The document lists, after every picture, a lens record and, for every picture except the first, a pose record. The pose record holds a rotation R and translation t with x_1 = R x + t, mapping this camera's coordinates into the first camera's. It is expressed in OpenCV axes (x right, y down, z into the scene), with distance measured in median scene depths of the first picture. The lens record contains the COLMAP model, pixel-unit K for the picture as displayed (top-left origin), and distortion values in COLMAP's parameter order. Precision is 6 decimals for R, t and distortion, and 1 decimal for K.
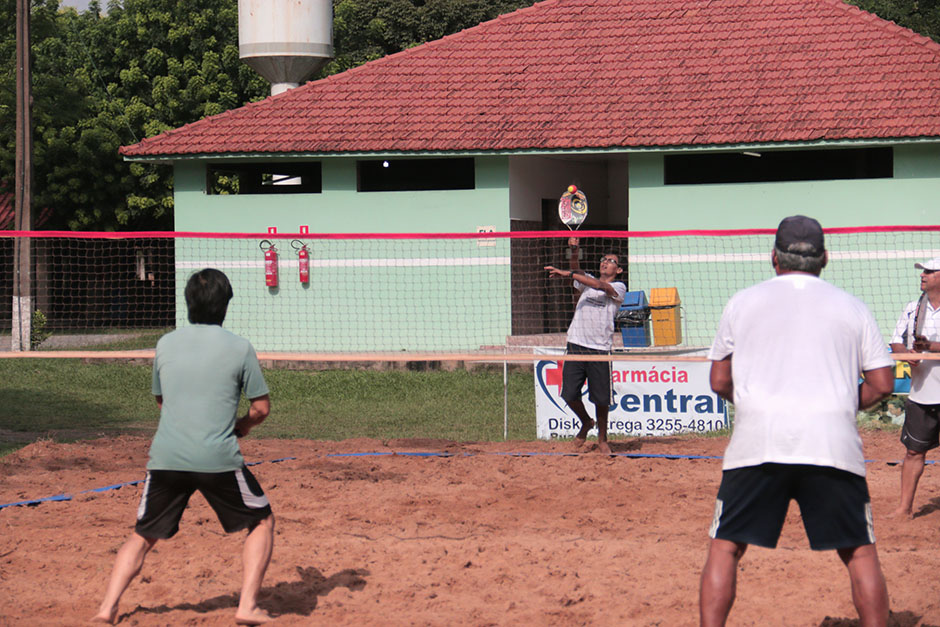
lens RADIAL K [[3002.9, 0, 490.4], [0, 3002.9, 312.8], [0, 0, 1]] dist [0.774748, 0.030350]
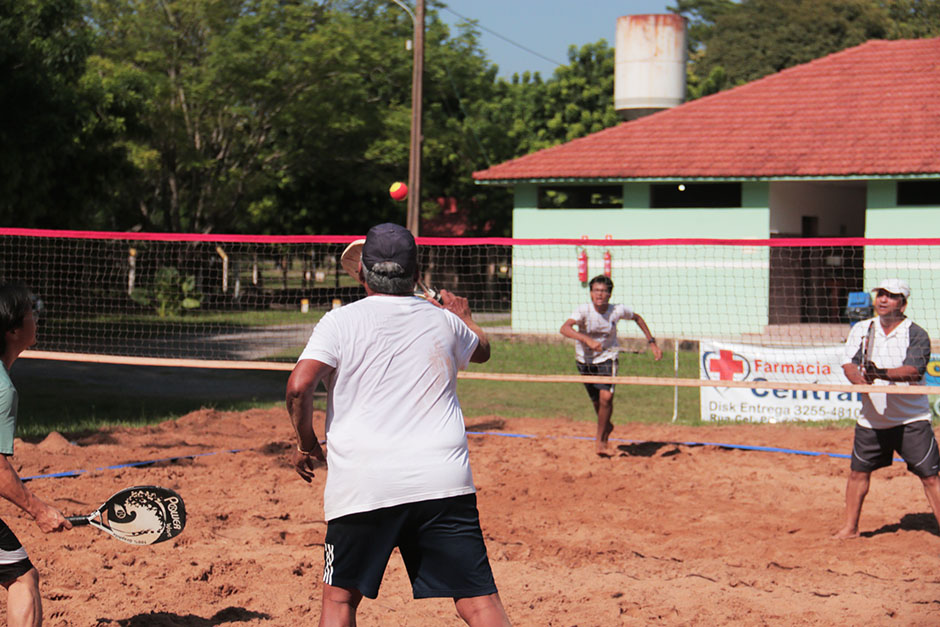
lens RADIAL K [[2116.6, 0, 470.0], [0, 2116.6, 313.5], [0, 0, 1]] dist [0.484098, 0.142997]
pose [[0.981900, 0.026326, -0.187559, 0.051933], [-0.024781, 0.999637, 0.010581, -0.003593], [0.187770, -0.005741, 0.982196, 0.103683]]
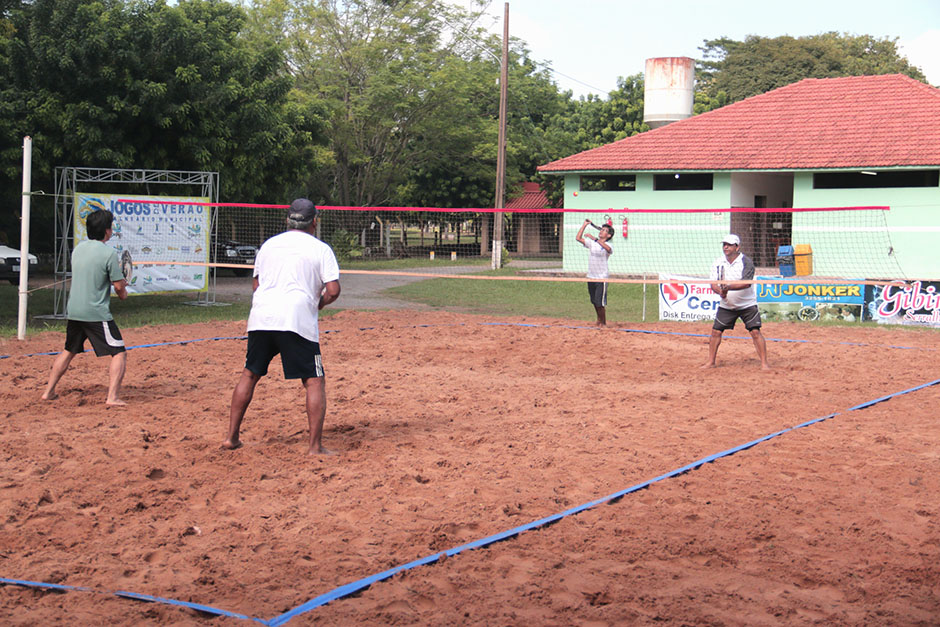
lens RADIAL K [[1517.1, 0, 470.0], [0, 1517.1, 313.5], [0, 0, 1]] dist [0.222155, 0.214045]
pose [[0.968823, 0.039672, -0.244558, 0.085592], [-0.029717, 0.998578, 0.044266, -0.001293], [0.245967, -0.035618, 0.968624, 0.023911]]
